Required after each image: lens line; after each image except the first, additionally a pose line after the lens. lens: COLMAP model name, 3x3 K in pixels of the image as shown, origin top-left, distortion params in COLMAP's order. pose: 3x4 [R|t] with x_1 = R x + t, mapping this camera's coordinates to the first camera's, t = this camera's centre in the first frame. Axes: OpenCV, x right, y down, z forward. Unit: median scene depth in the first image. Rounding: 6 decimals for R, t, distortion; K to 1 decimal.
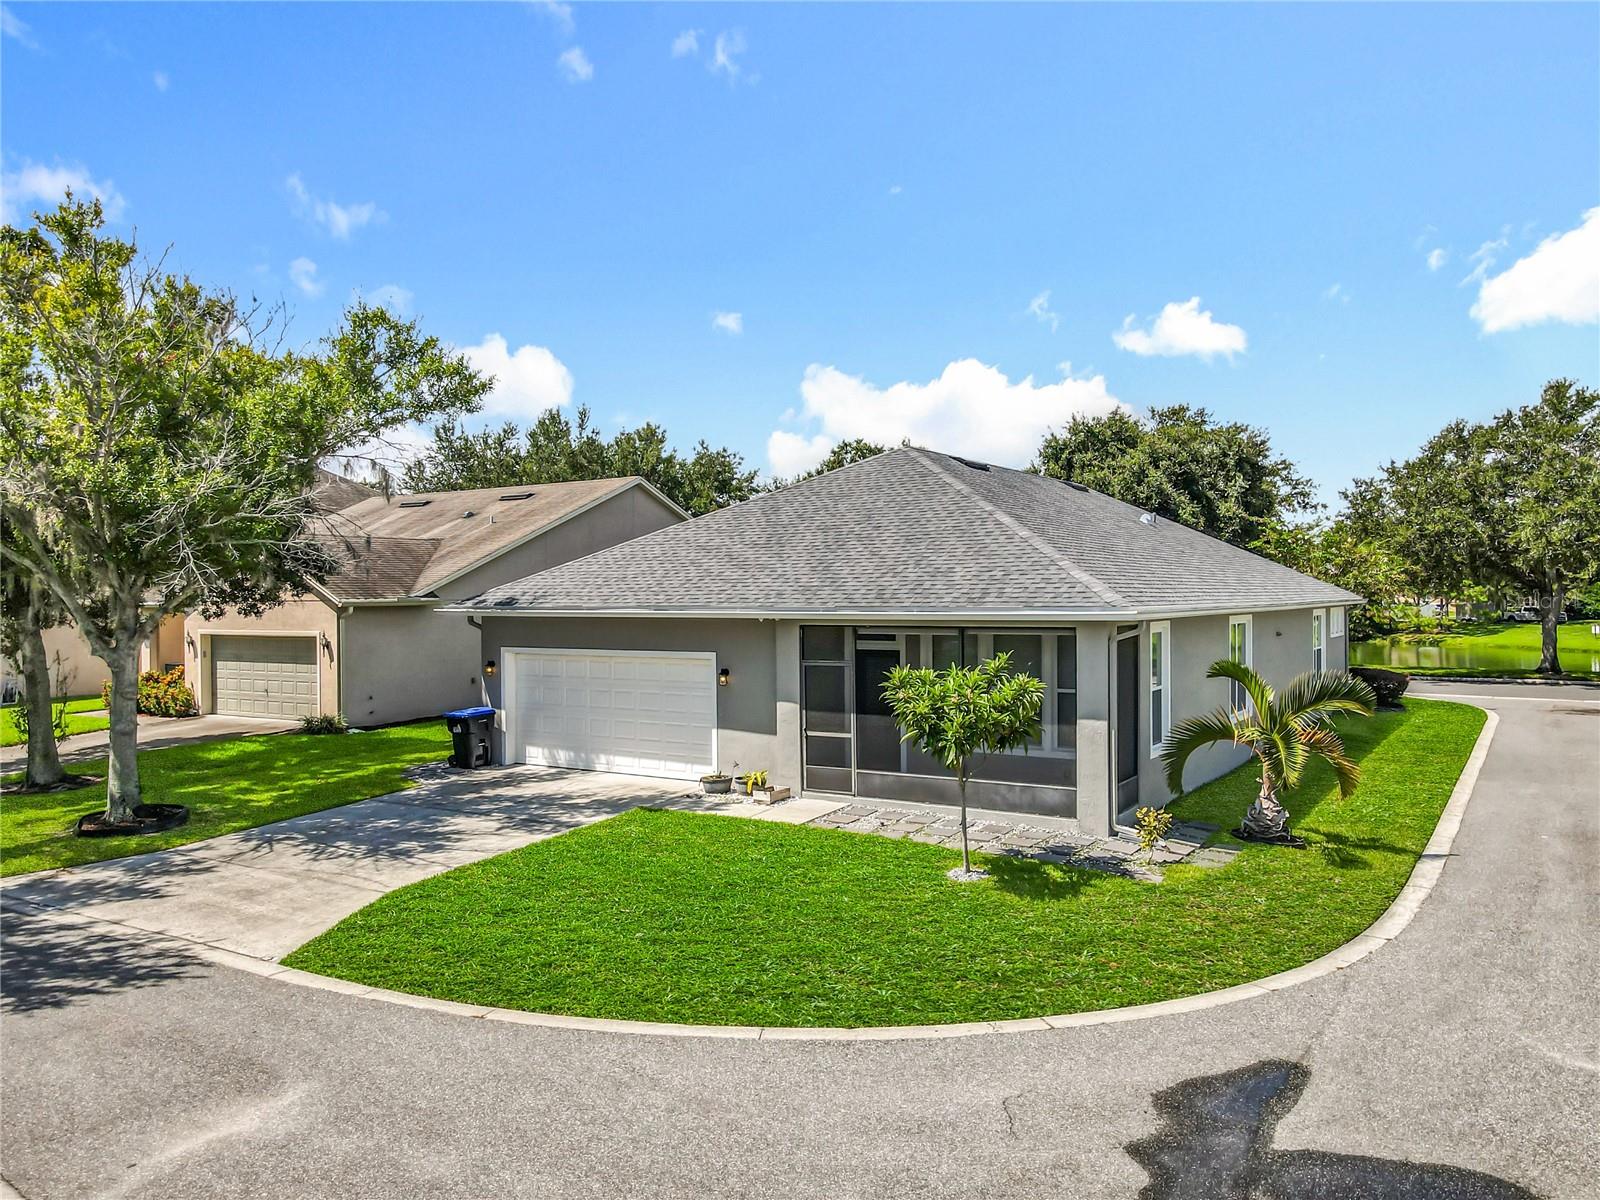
lens RADIAL K [[1115.9, 0, 799.1], [0, 1115.9, 578.0], [0, 0, 1]] dist [0.020085, 0.004500]
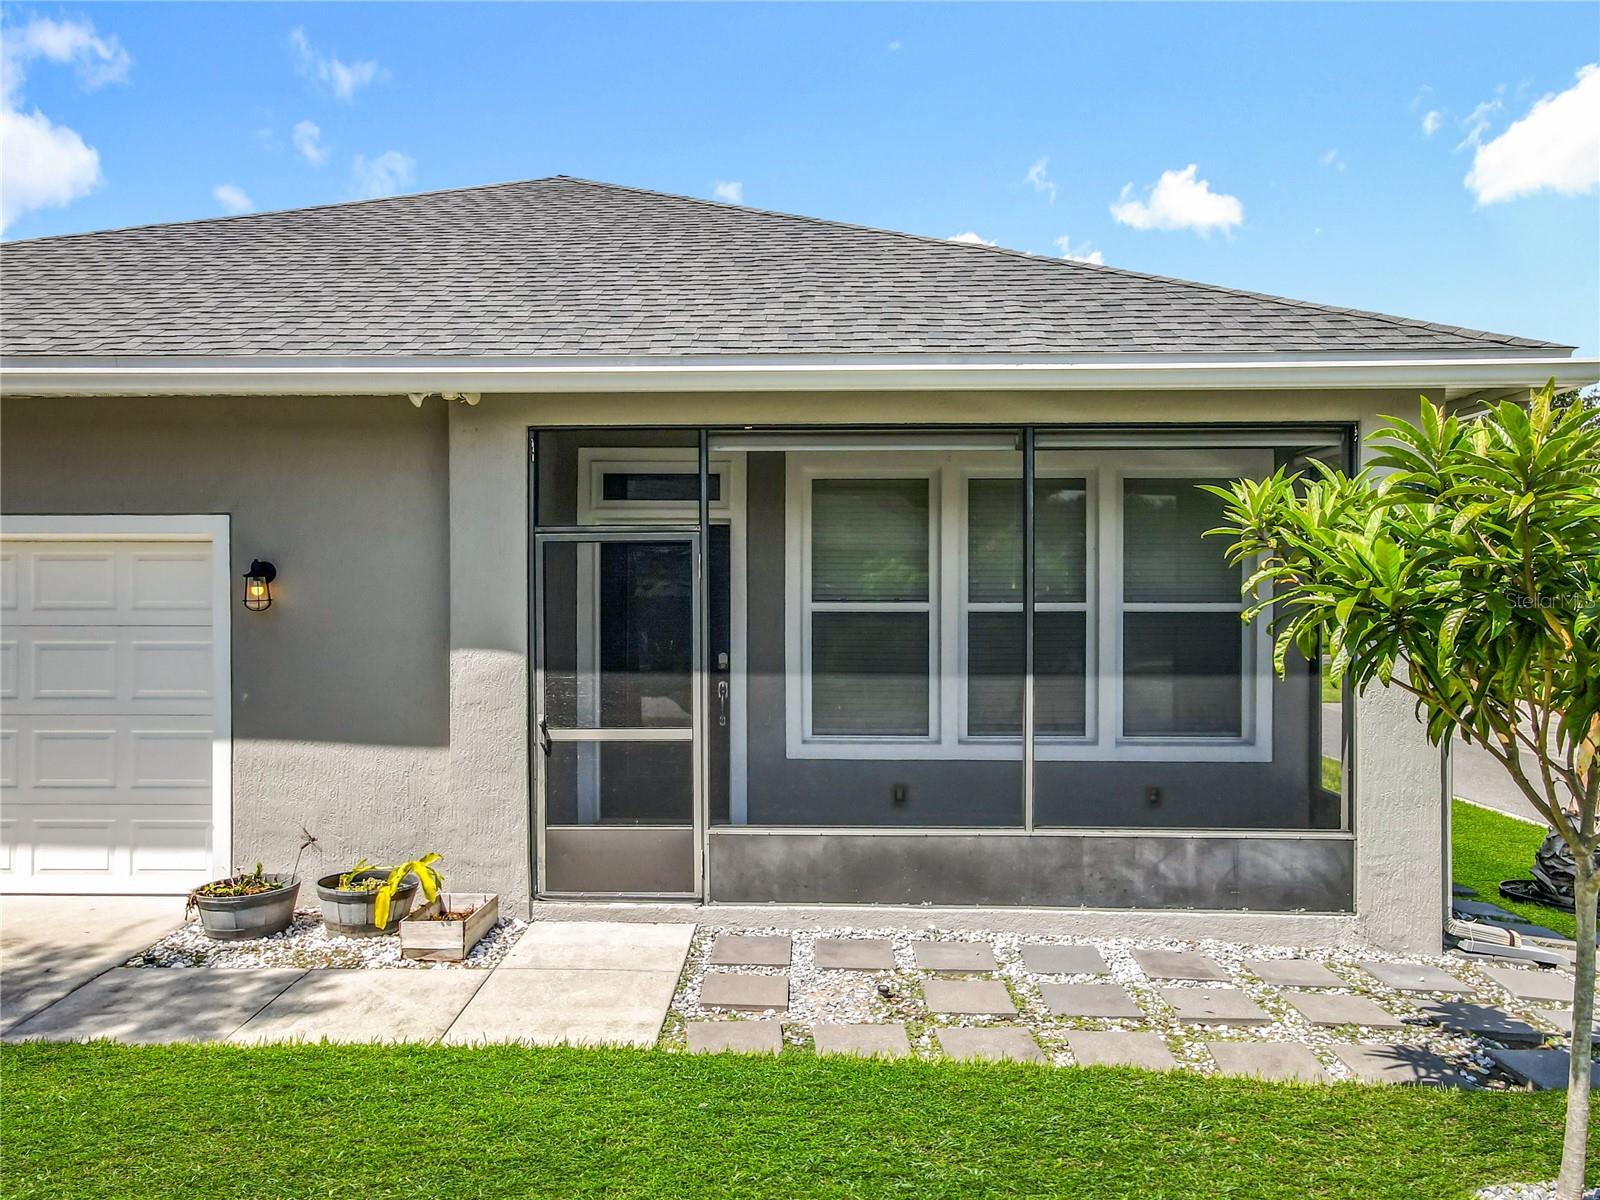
lens RADIAL K [[1196.2, 0, 769.2], [0, 1196.2, 598.0], [0, 0, 1]] dist [0.013282, 0.000835]
pose [[0.878778, 0.005849, 0.477195, -0.109229], [-0.012797, 0.999854, 0.011311, 0.090048], [-0.477060, -0.016047, 0.878724, 0.631727]]
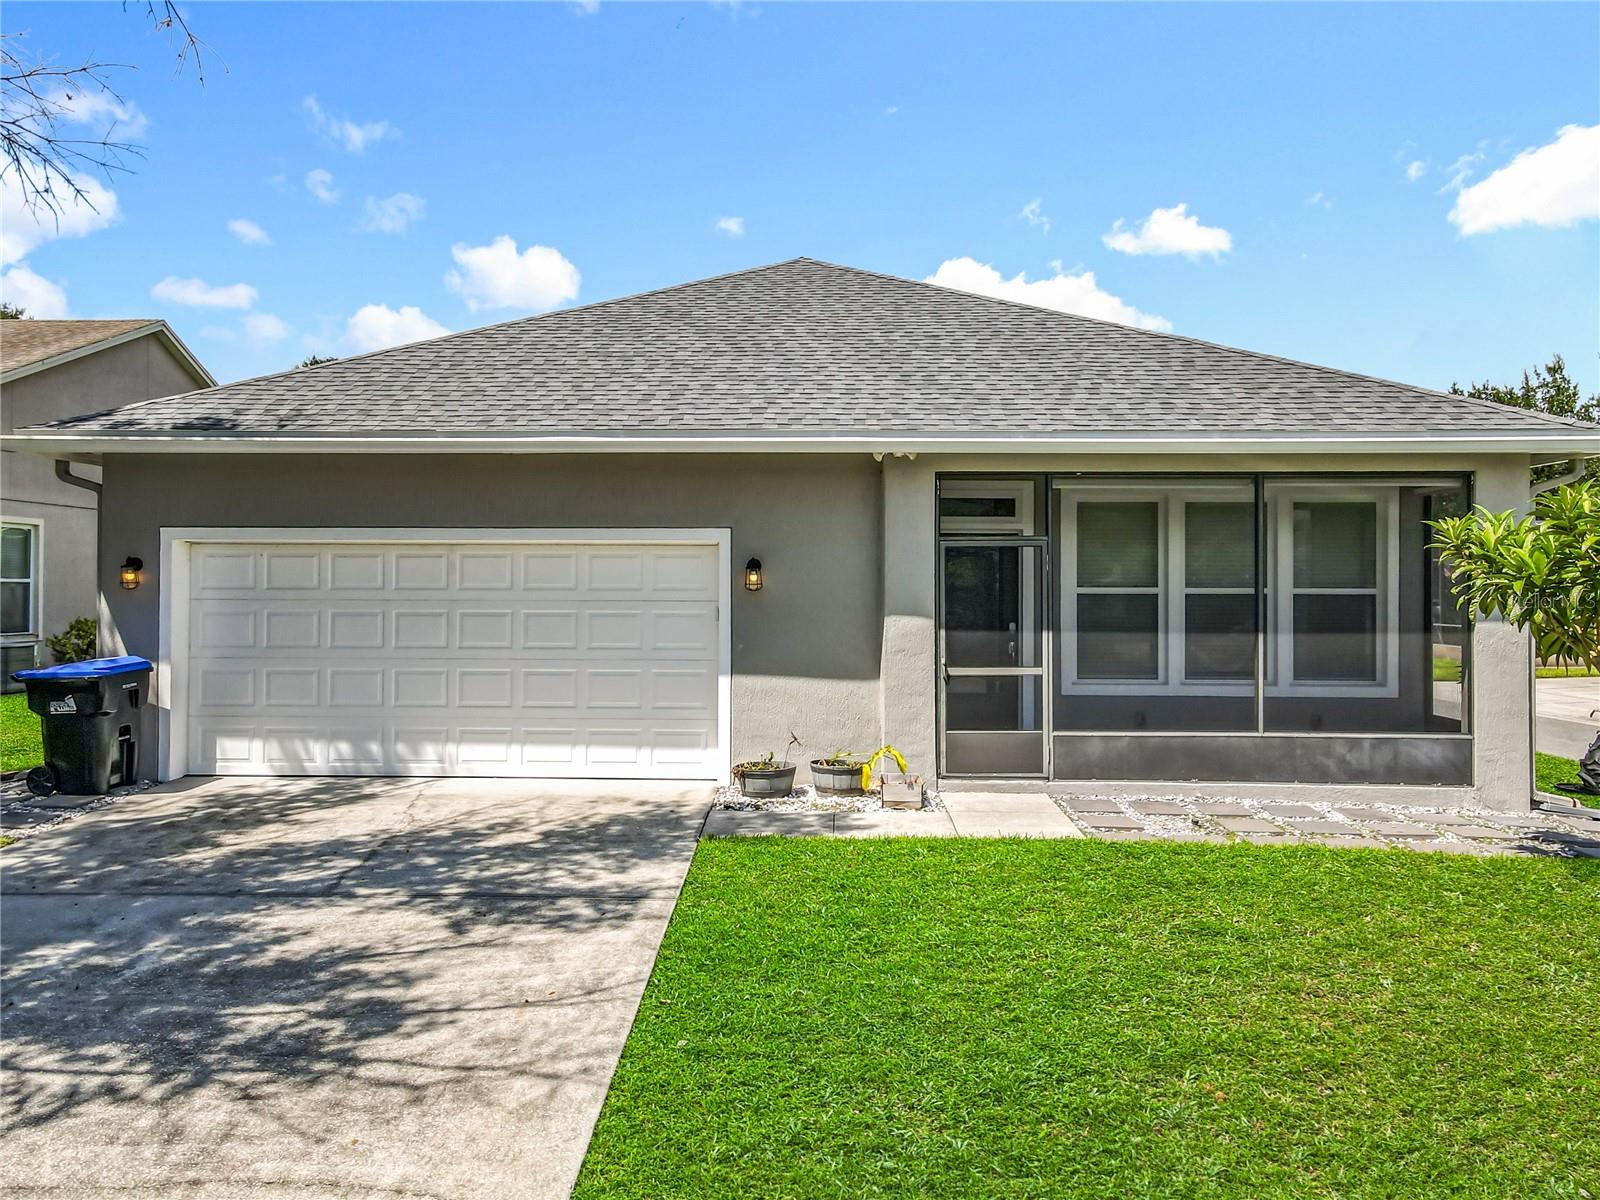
lens RADIAL K [[1115.9, 0, 799.1], [0, 1115.9, 578.0], [0, 0, 1]] dist [0.020085, 0.004500]
pose [[0.874757, 0.013671, 0.484369, -0.313246], [-0.016249, 0.999867, 0.001123, 0.093292], [-0.484289, -0.008853, 0.874863, 0.556106]]
